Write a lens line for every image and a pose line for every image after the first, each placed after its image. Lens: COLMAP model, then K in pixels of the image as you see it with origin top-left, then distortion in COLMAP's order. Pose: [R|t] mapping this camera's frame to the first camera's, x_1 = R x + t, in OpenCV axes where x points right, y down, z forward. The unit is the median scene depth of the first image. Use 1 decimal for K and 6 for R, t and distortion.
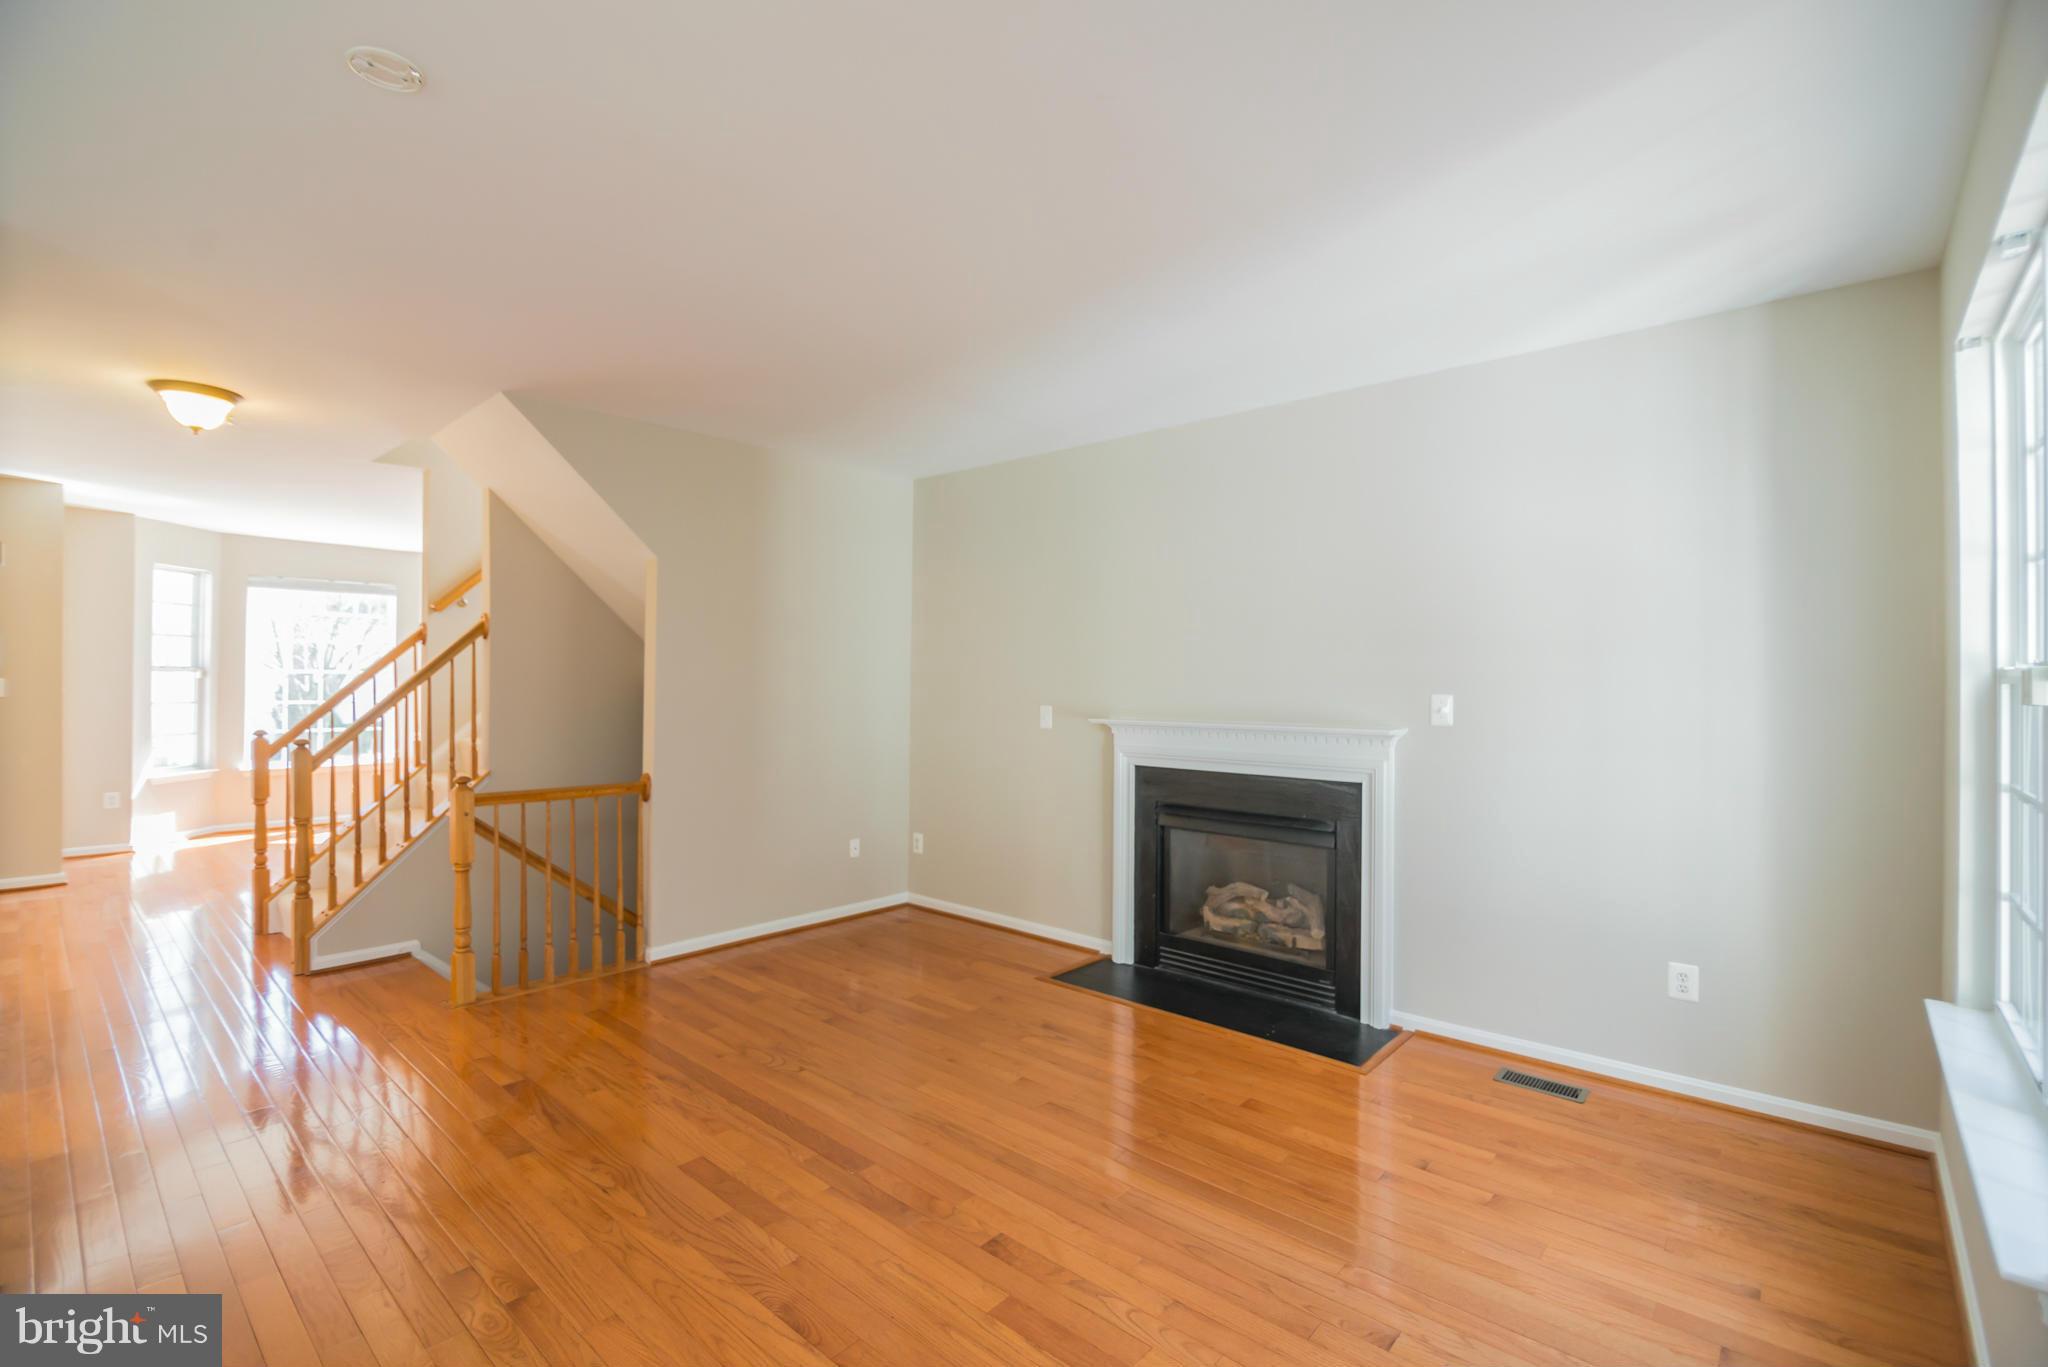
lens RADIAL K [[922.6, 0, 1032.4], [0, 922.6, 678.6], [0, 0, 1]] dist [-0.009916, -0.002075]
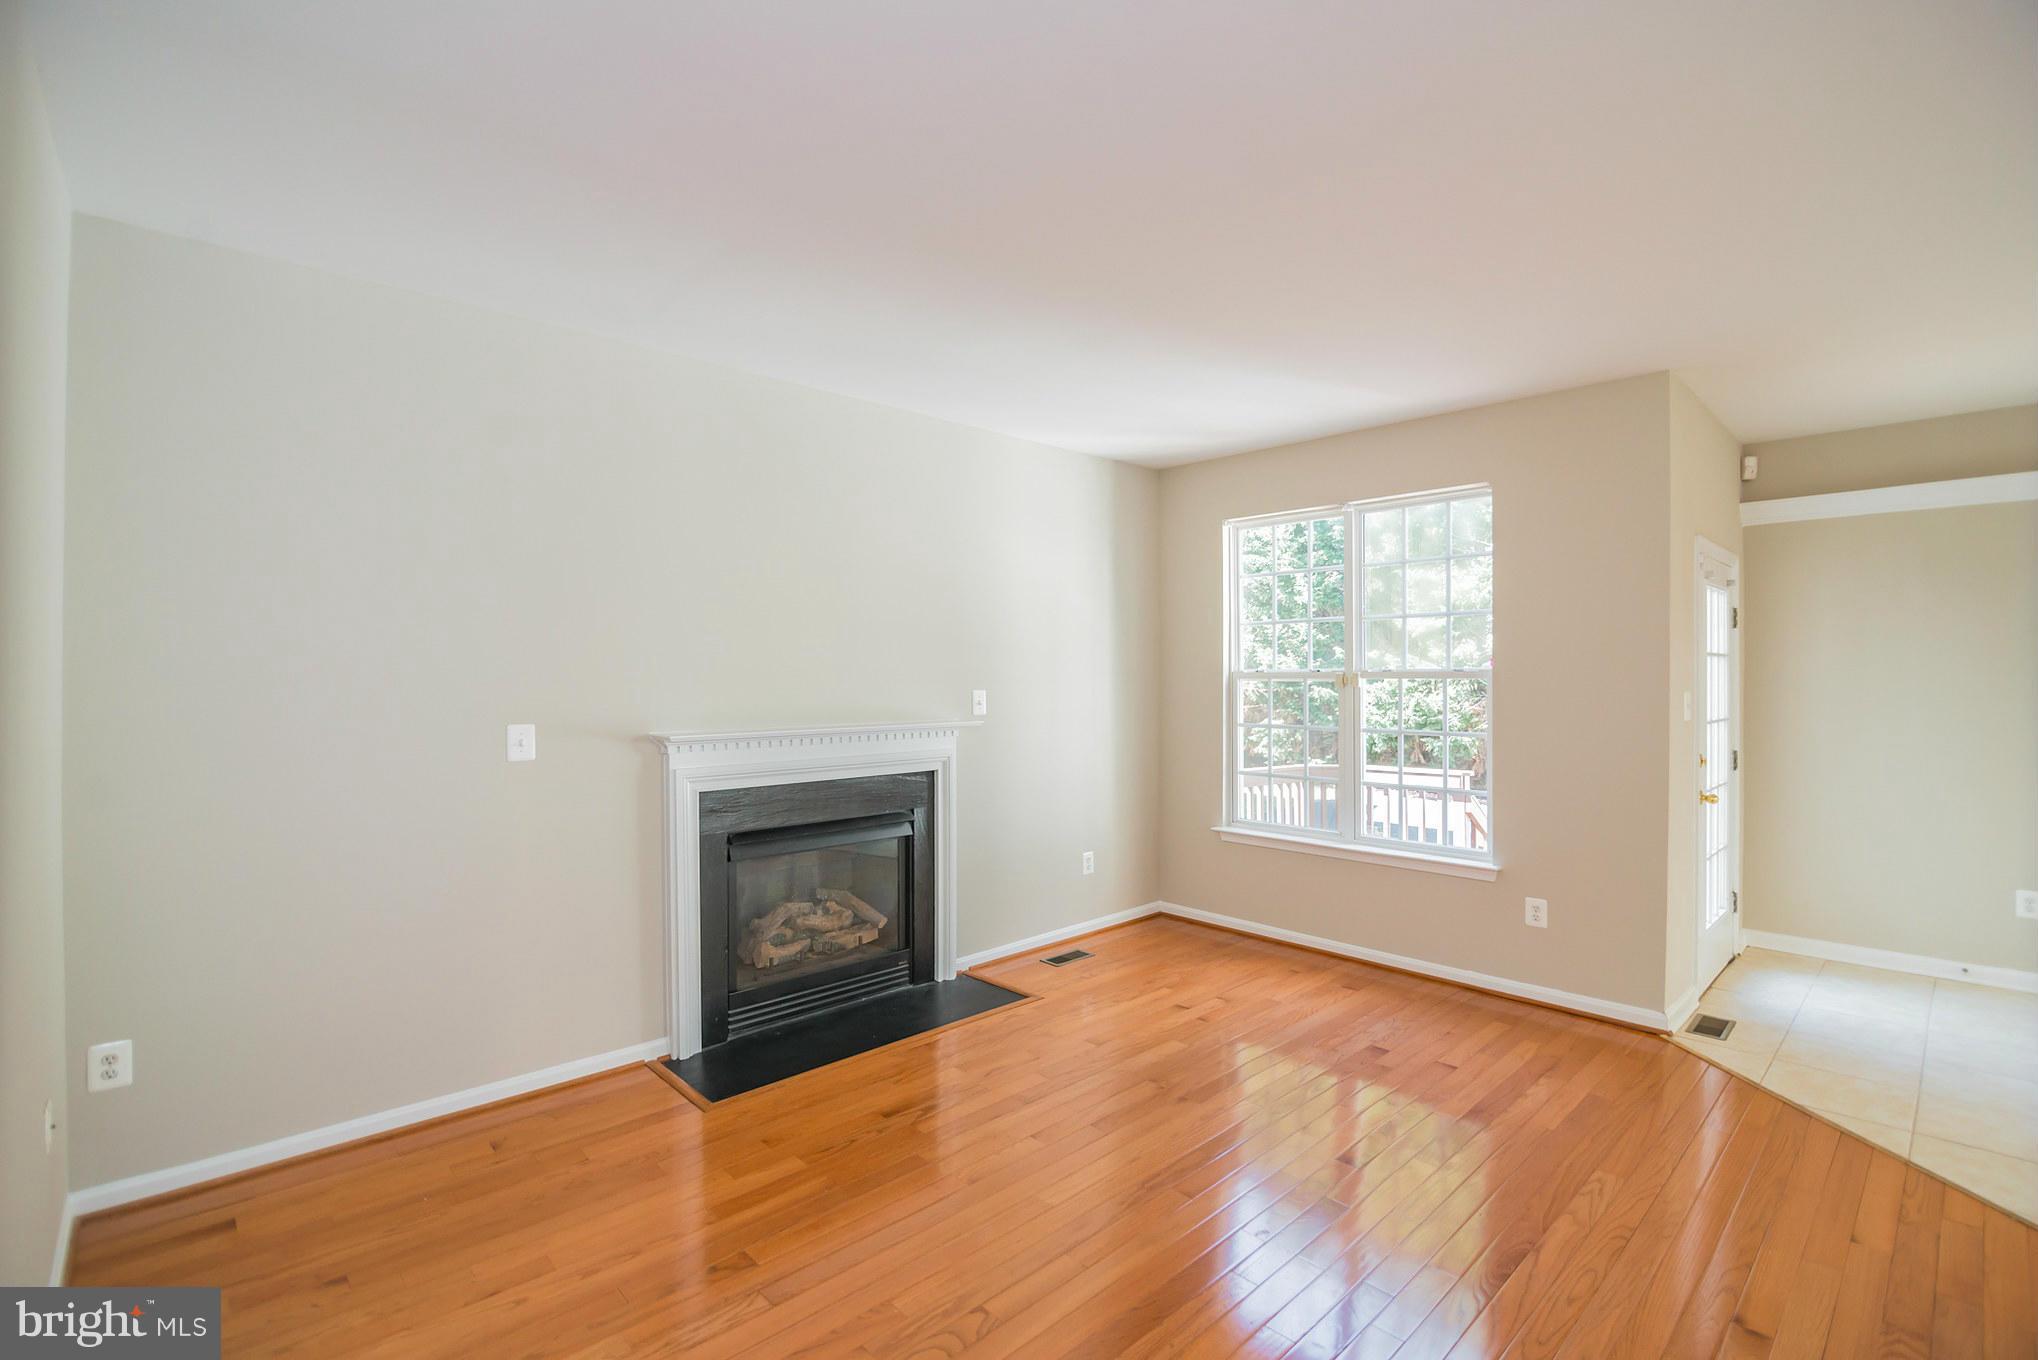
lens RADIAL K [[918.1, 0, 1023.6], [0, 918.1, 683.1], [0, 0, 1]] dist [-0.009916, -0.002075]
pose [[0.090215, -0.016274, 0.995789, -0.686530], [-0.000908, 0.999865, 0.016423, -0.010658], [-0.995922, -0.002386, 0.090188, 0.729284]]
